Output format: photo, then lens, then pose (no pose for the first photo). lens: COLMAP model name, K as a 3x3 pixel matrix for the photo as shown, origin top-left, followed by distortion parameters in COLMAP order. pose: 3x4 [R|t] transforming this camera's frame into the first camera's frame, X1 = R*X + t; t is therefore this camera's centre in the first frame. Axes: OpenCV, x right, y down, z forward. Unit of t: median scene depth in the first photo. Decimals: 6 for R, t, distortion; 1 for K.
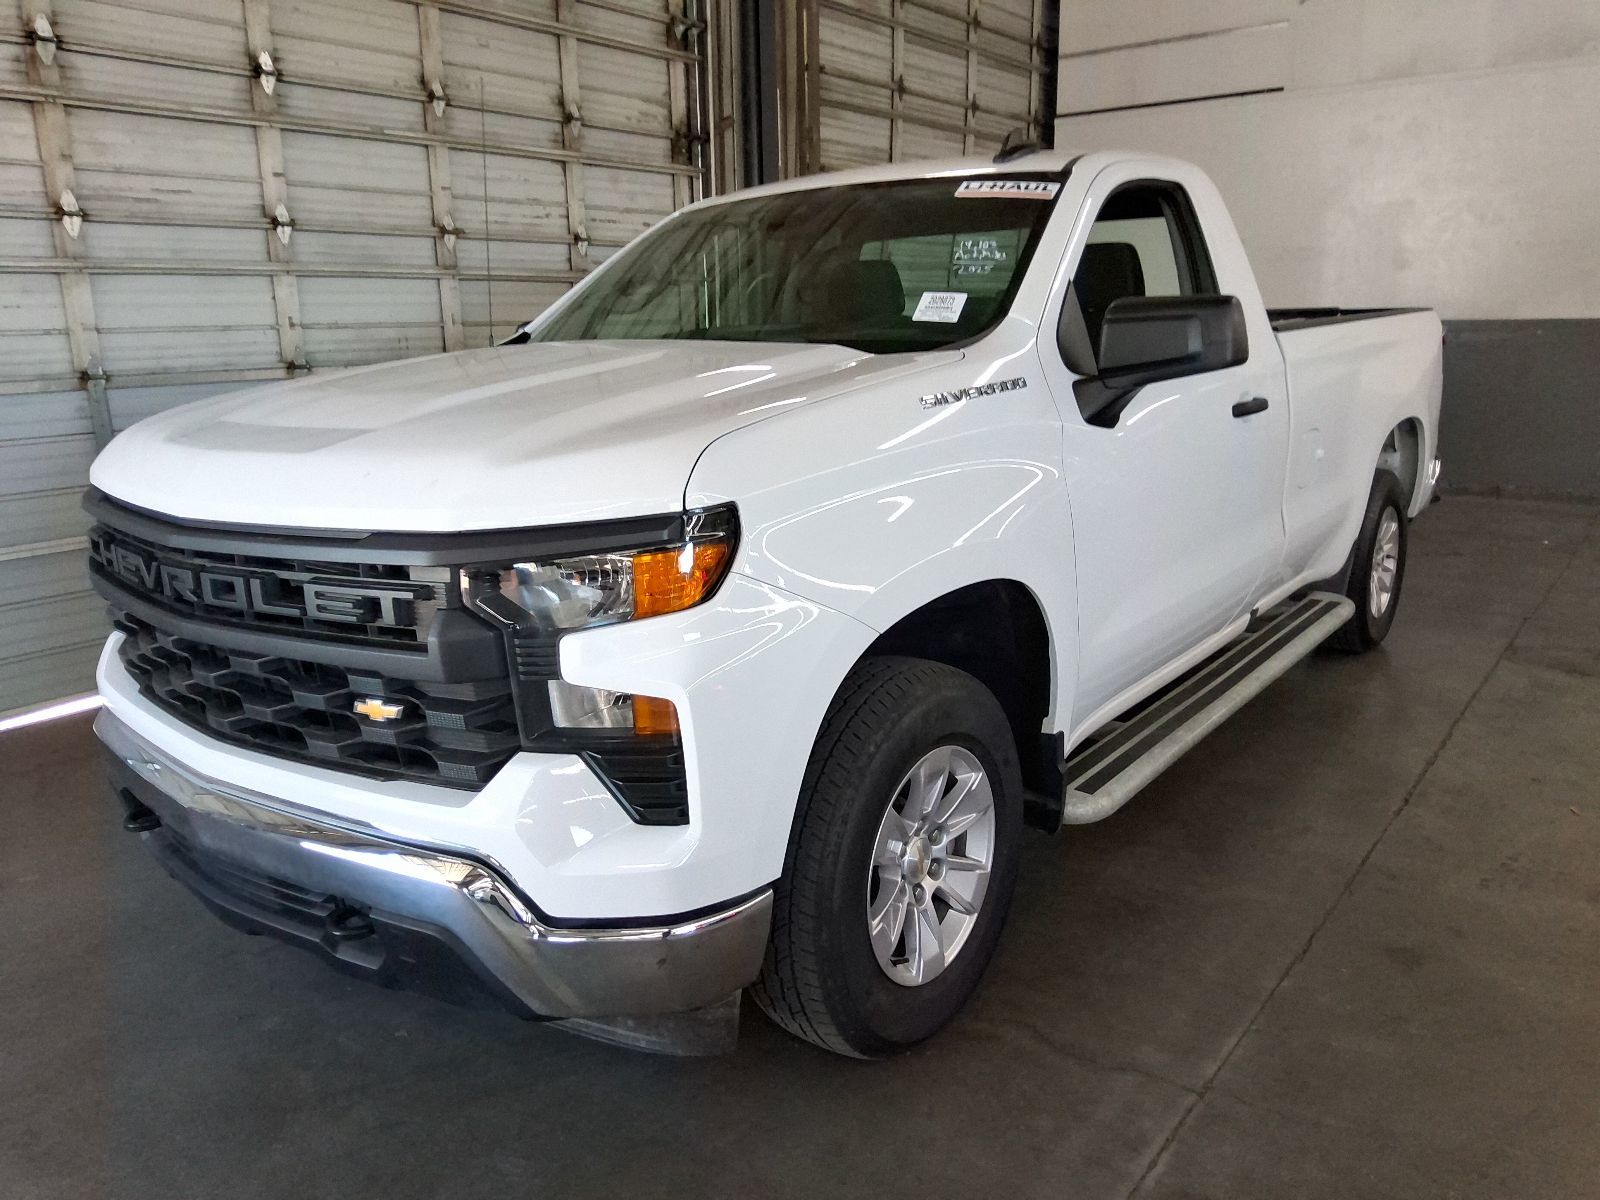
lens RADIAL K [[1444.4, 0, 792.4], [0, 1444.4, 605.9], [0, 0, 1]] dist [-0.158693, -0.009816]
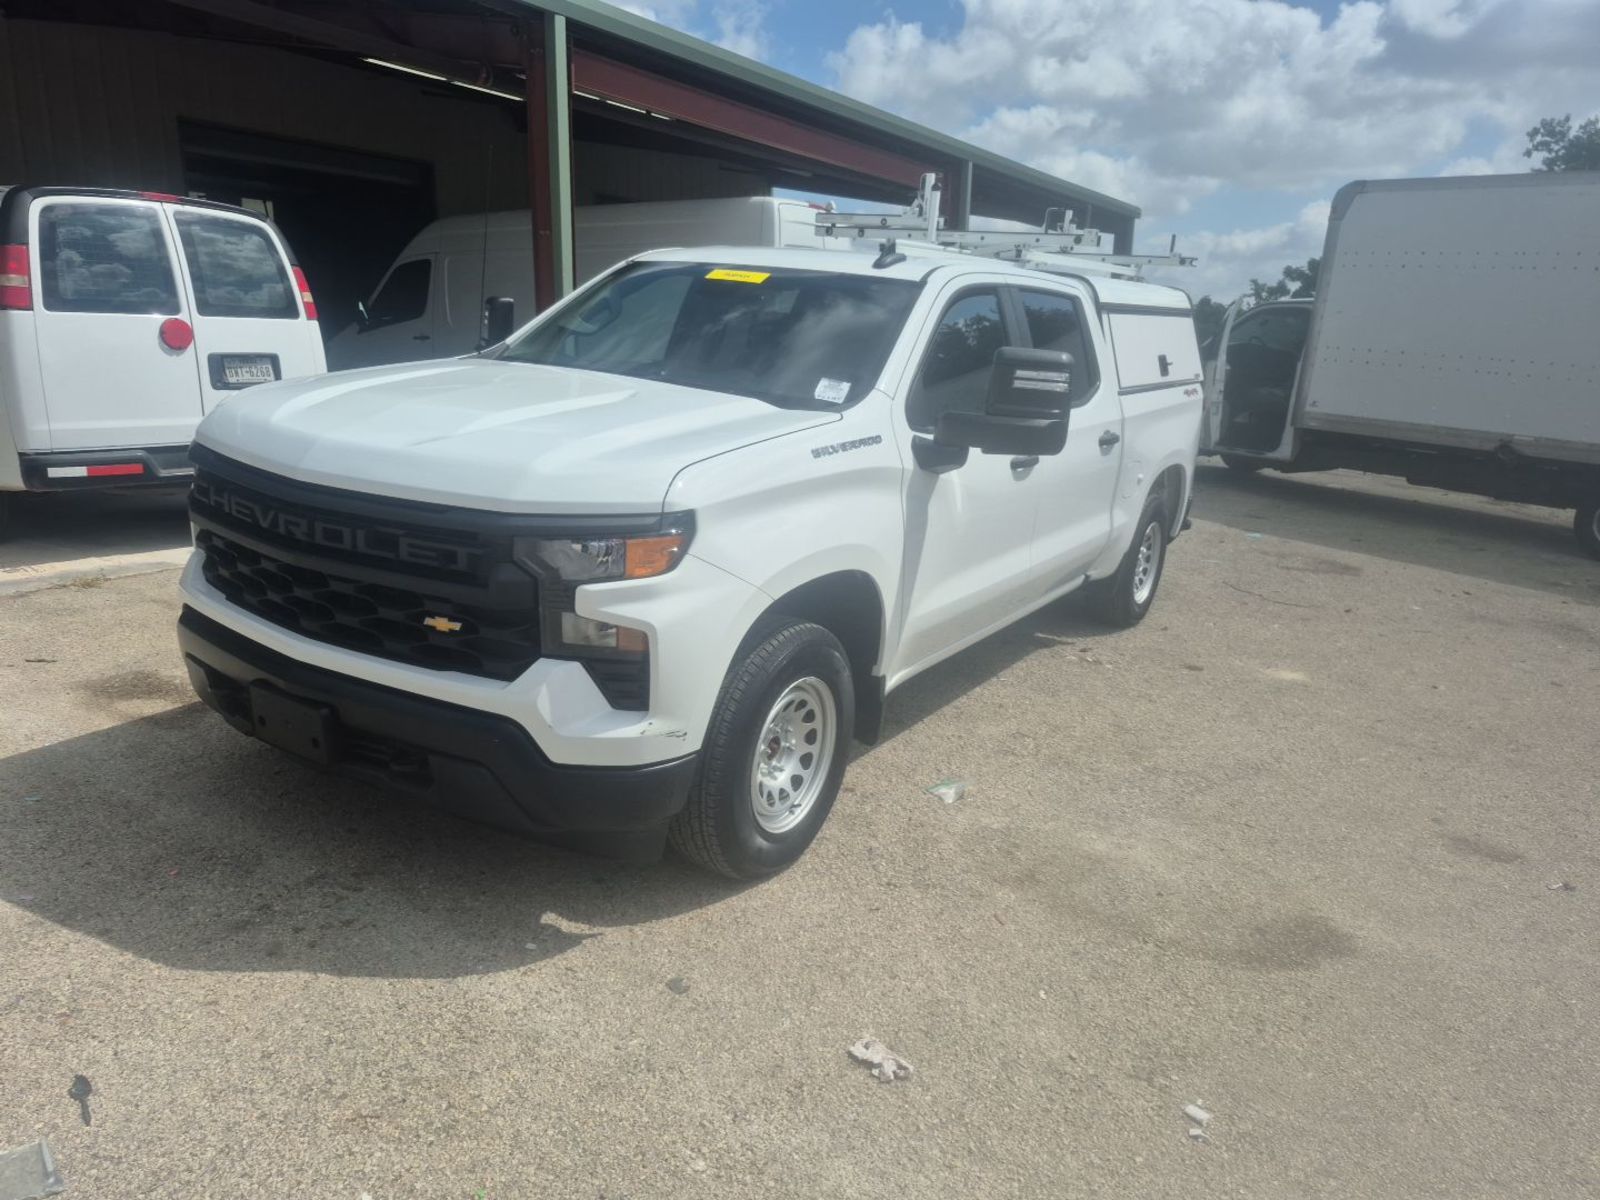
lens RADIAL K [[1324.7, 0, 810.6], [0, 1324.7, 596.1], [0, 0, 1]] dist [0.016525, -0.038180]
pose [[0.989781, 0.076102, 0.120593, -0.076733], [-0.078750, 0.996744, 0.017342, -0.011814], [-0.118880, -0.026661, 0.992551, -0.444676]]
